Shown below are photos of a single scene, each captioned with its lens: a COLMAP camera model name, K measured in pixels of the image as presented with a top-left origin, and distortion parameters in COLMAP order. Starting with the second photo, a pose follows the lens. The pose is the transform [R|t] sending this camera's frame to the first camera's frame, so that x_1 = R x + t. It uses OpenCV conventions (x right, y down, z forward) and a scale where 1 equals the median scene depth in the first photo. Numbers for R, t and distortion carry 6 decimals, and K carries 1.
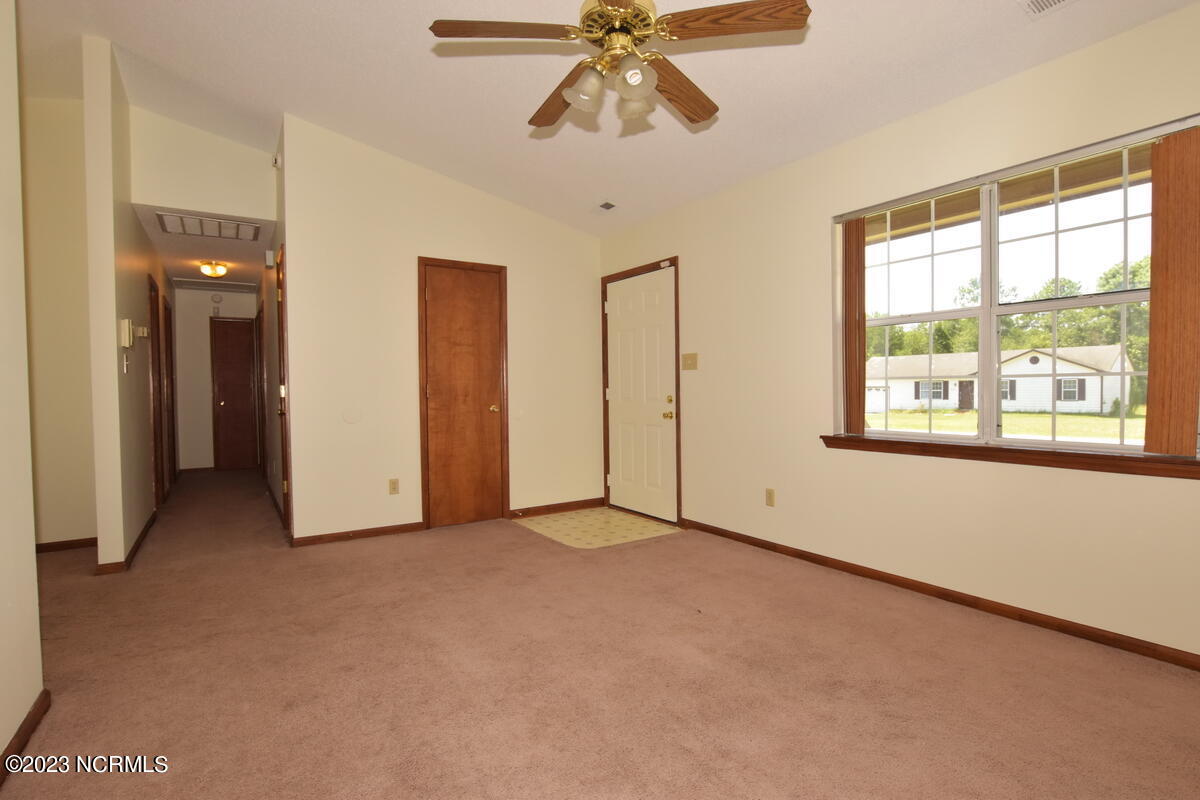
lens RADIAL K [[570.1, 0, 602.2], [0, 570.1, 402.7], [0, 0, 1]] dist [-0.032487, 0.005358]
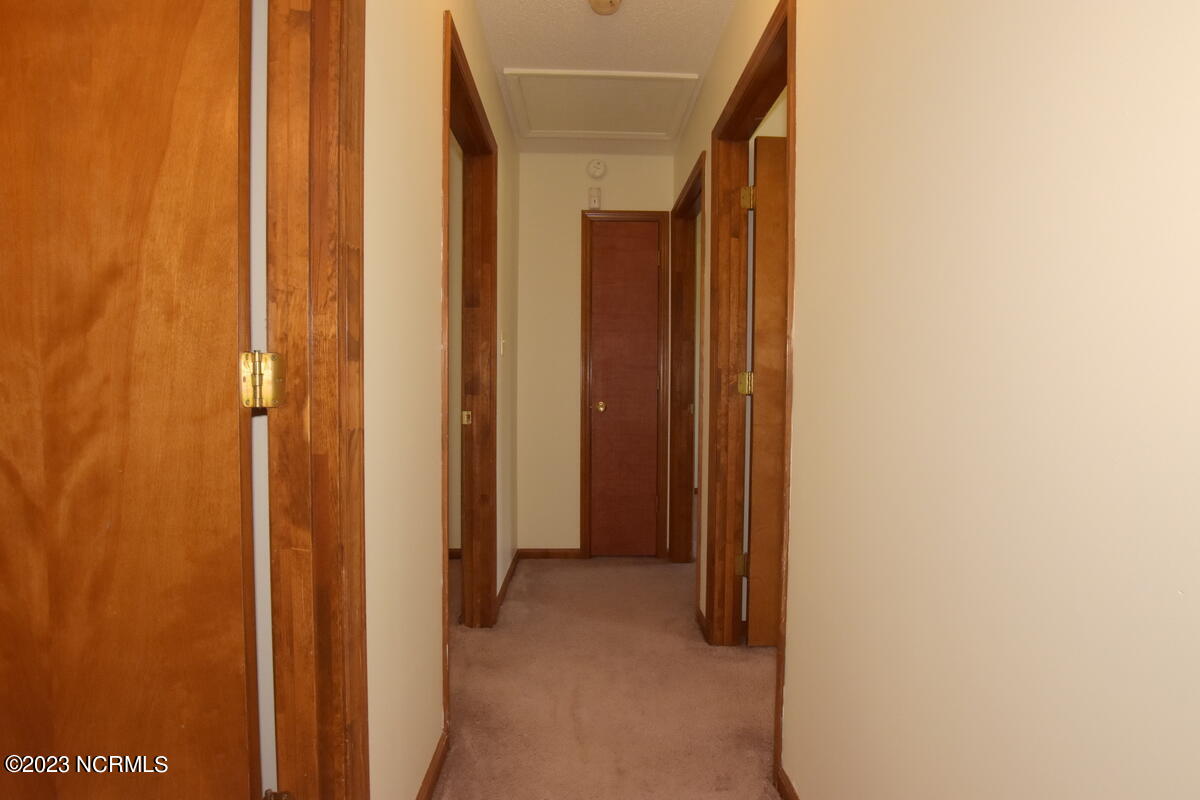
lens RADIAL K [[530.6, 0, 601.6], [0, 530.6, 403.3], [0, 0, 1]] dist [-0.025691, 0.000576]
pose [[0.845275, 0.039719, -0.532853, -0.580101], [-0.035786, 0.999203, 0.017712, -0.010778], [0.533132, 0.004097, 0.846022, 0.830374]]
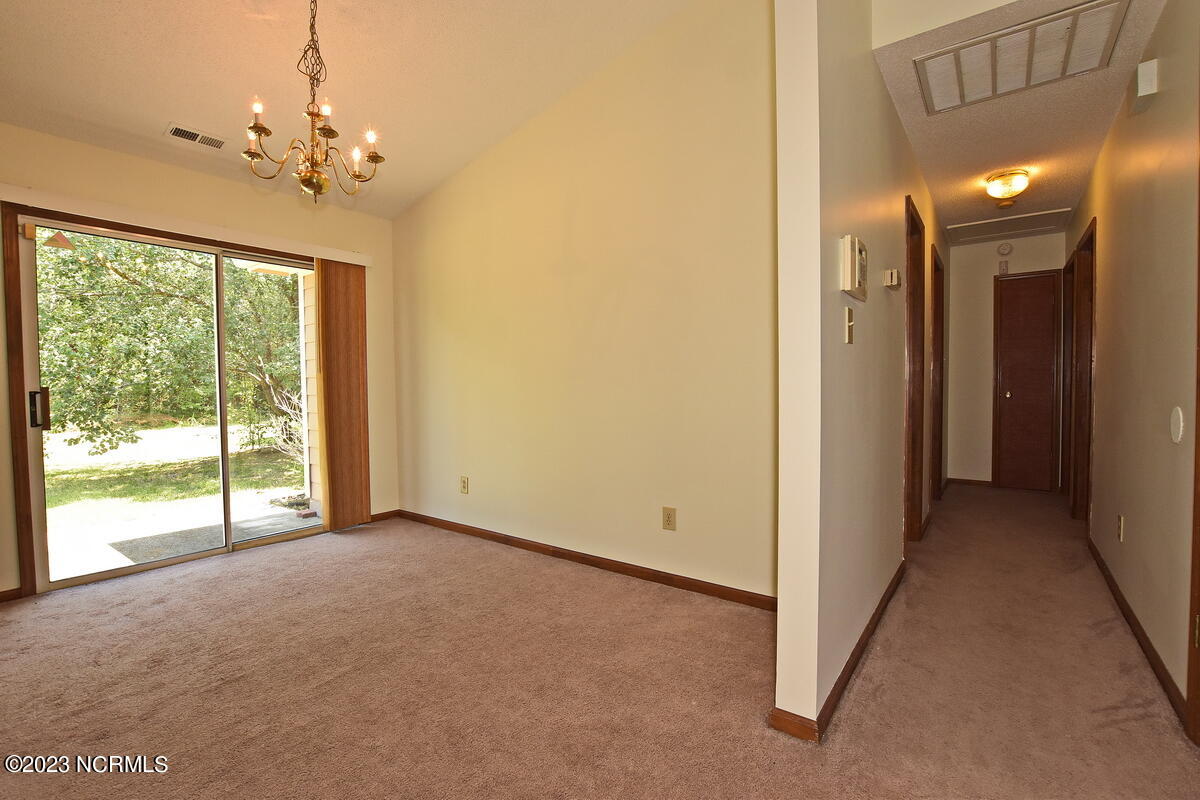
lens RADIAL K [[530.6, 0, 601.6], [0, 530.6, 403.3], [0, 0, 1]] dist [-0.025691, 0.000576]
pose [[0.327401, 0.042046, -0.943950, -0.276281], [-0.016126, 0.999113, 0.038910, -0.007573], [0.944748, 0.002483, 0.327788, 0.373702]]
